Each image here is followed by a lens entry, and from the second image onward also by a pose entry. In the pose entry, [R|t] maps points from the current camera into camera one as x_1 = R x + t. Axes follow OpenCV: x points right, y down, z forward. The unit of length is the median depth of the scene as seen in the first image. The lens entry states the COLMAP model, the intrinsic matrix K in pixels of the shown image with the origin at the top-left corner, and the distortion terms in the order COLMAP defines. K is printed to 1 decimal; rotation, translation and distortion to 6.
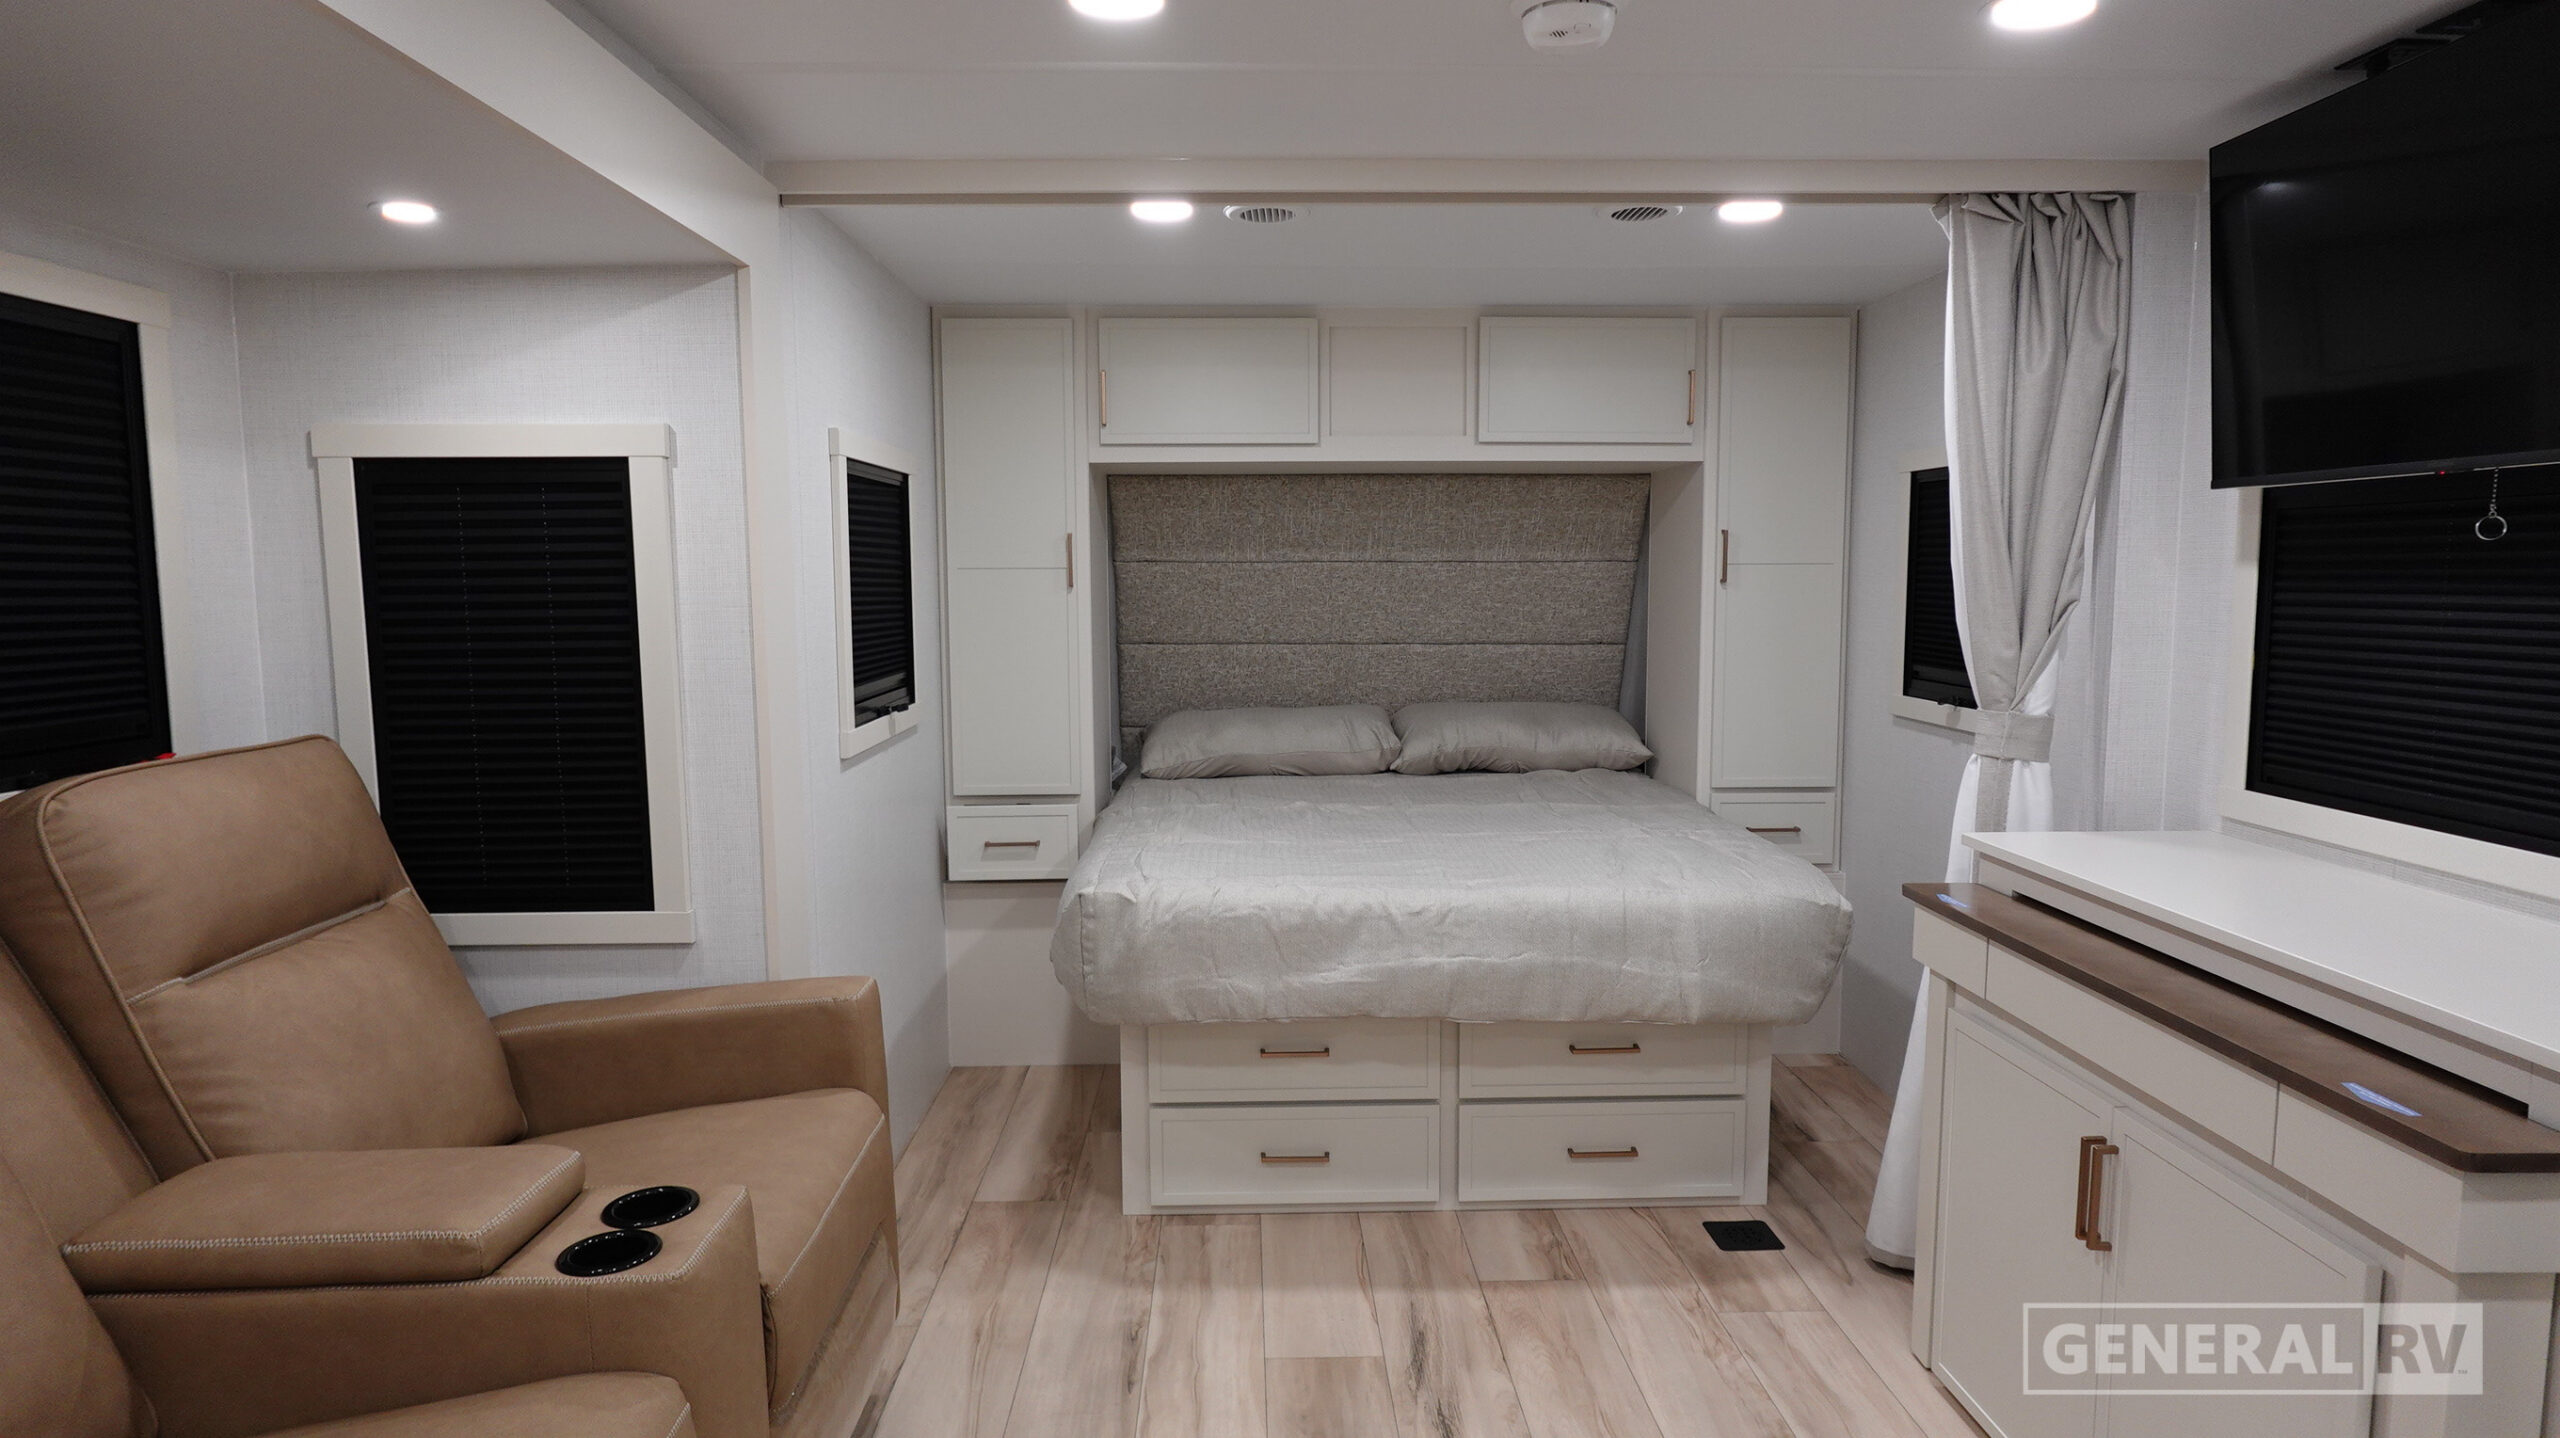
lens RADIAL K [[1534.6, 0, 1280.0], [0, 1534.6, 719.0], [0, 0, 1]] dist [-0.000316, 0.001210]
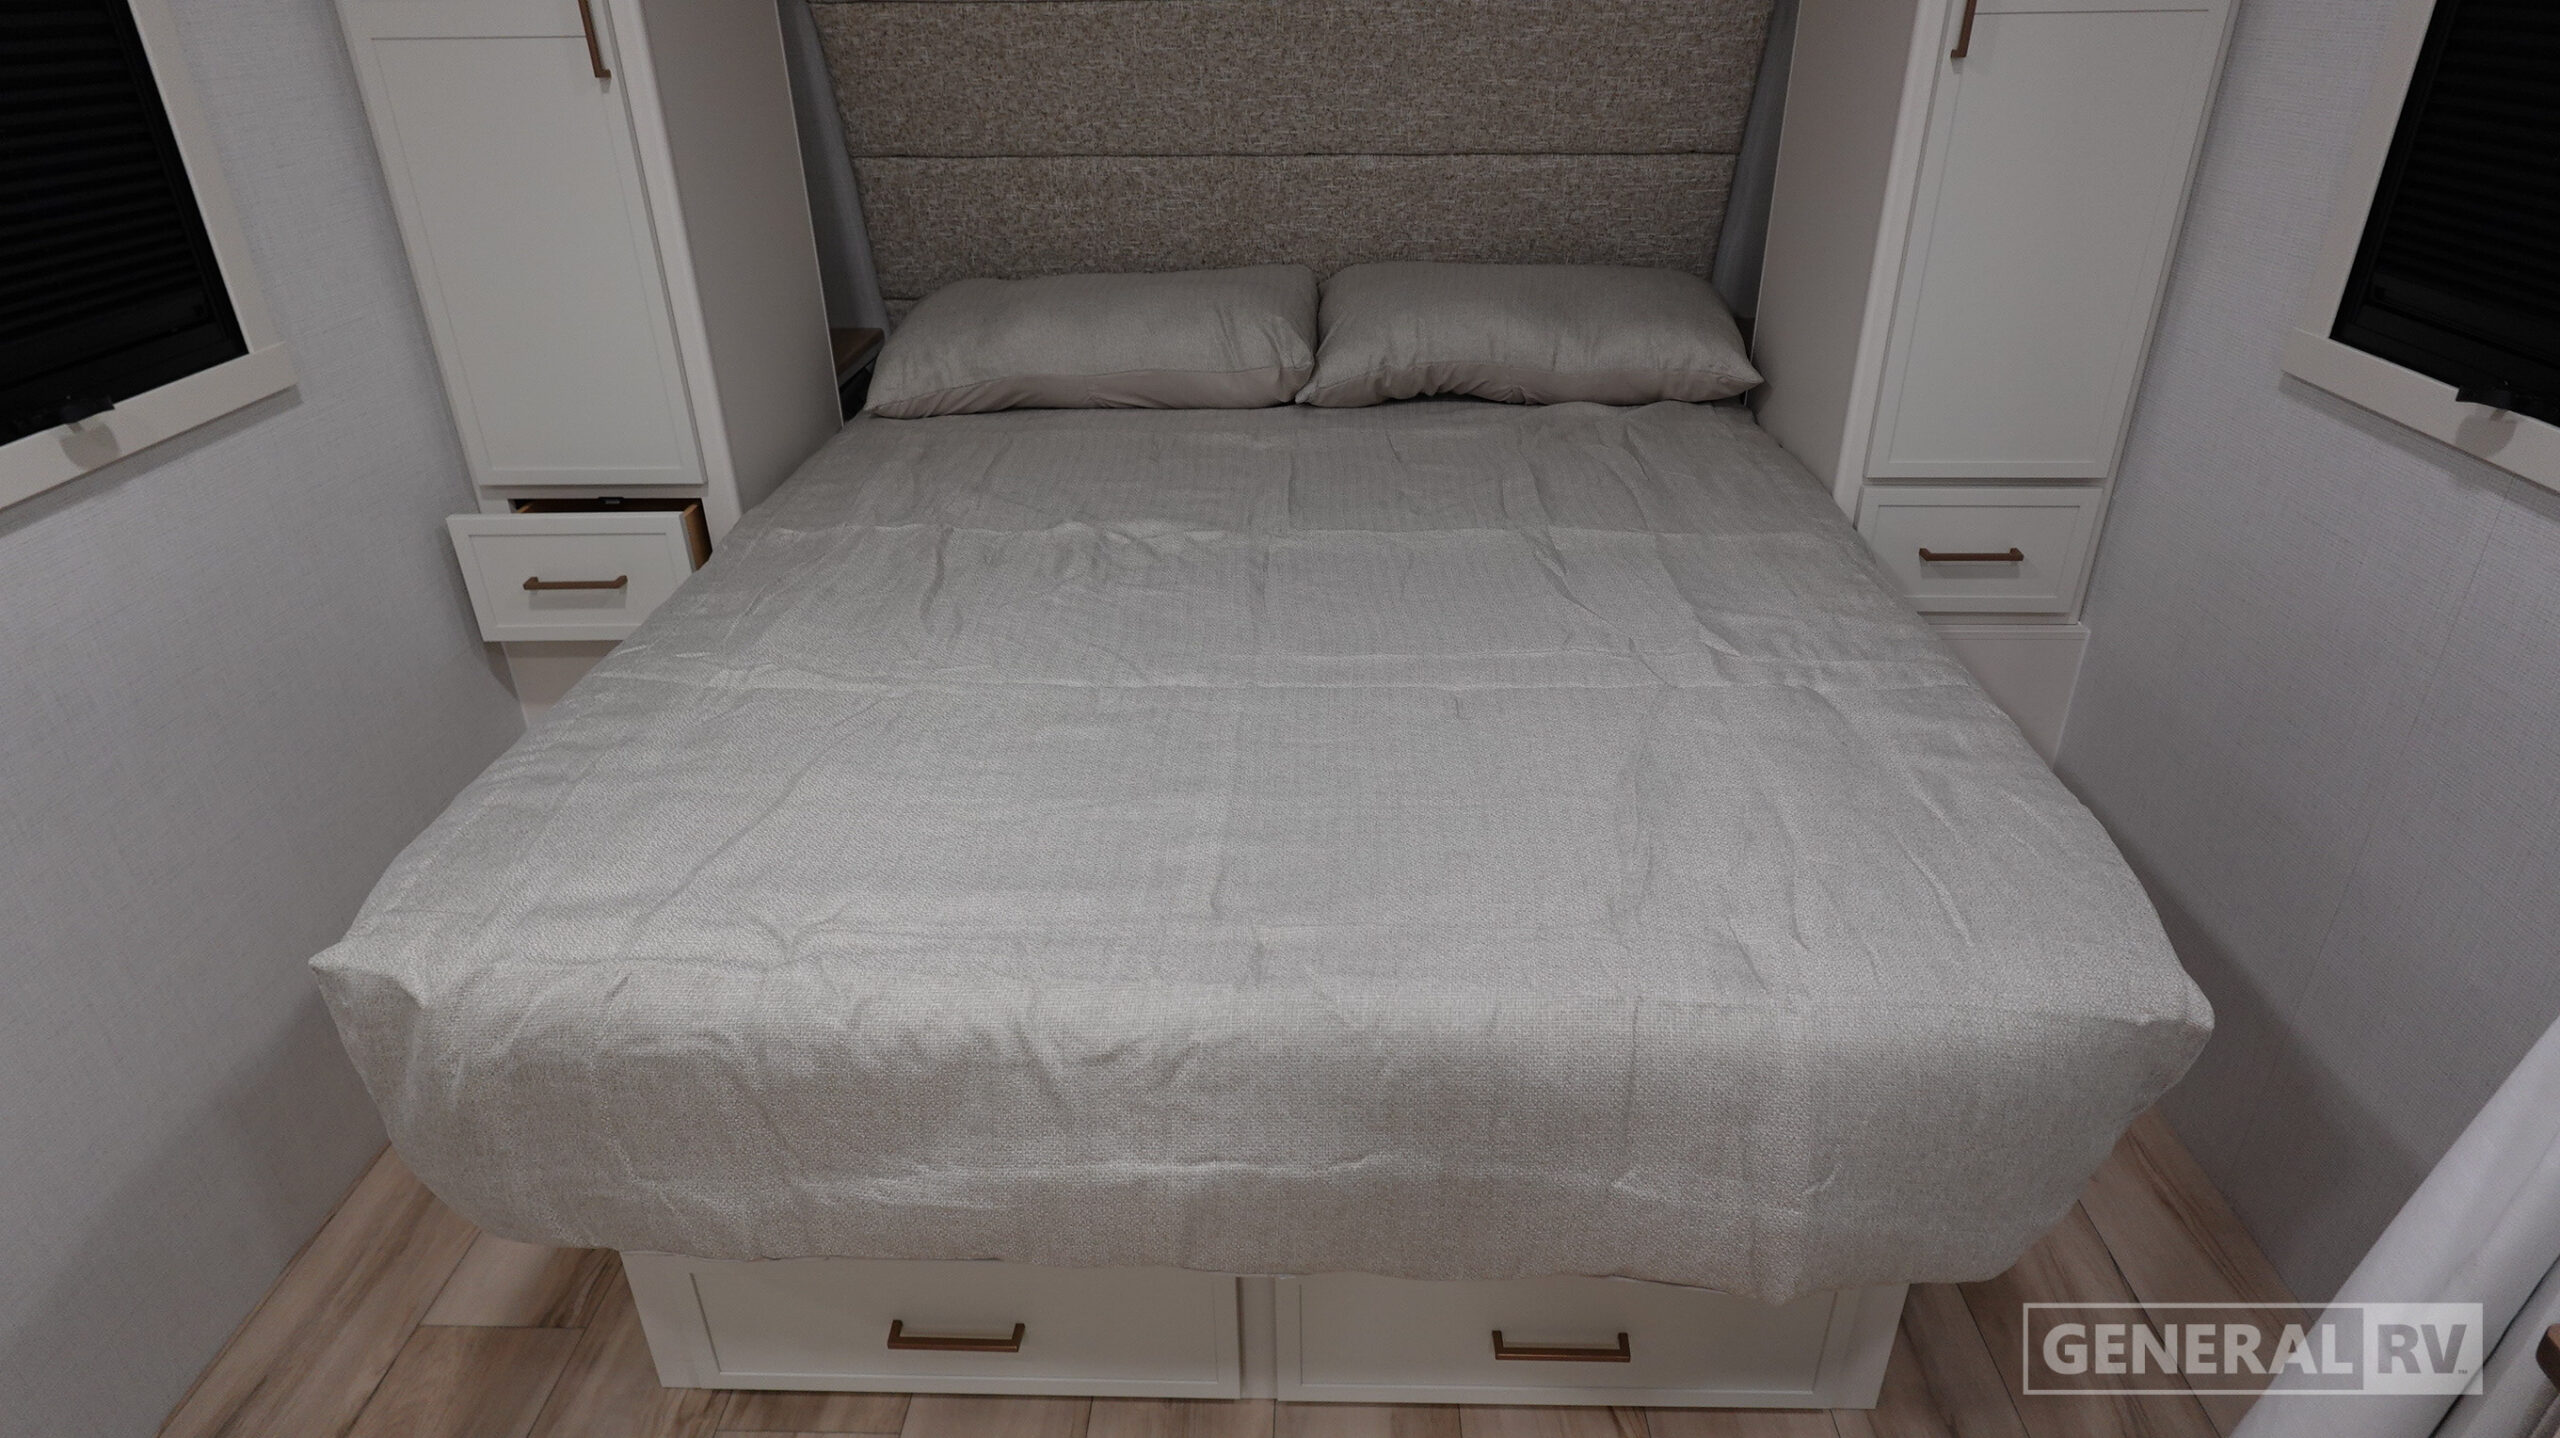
lens RADIAL K [[1450.8, 0, 1283.3], [0, 1450.8, 718.9], [0, 0, 1]] dist [-0.000729, 0.002120]
pose [[0.997913, 0.020974, -0.061075, 0.103115], [0.003790, 0.925134, 0.379622, -0.064393], [0.064464, -0.379061, 0.923123, 0.452336]]
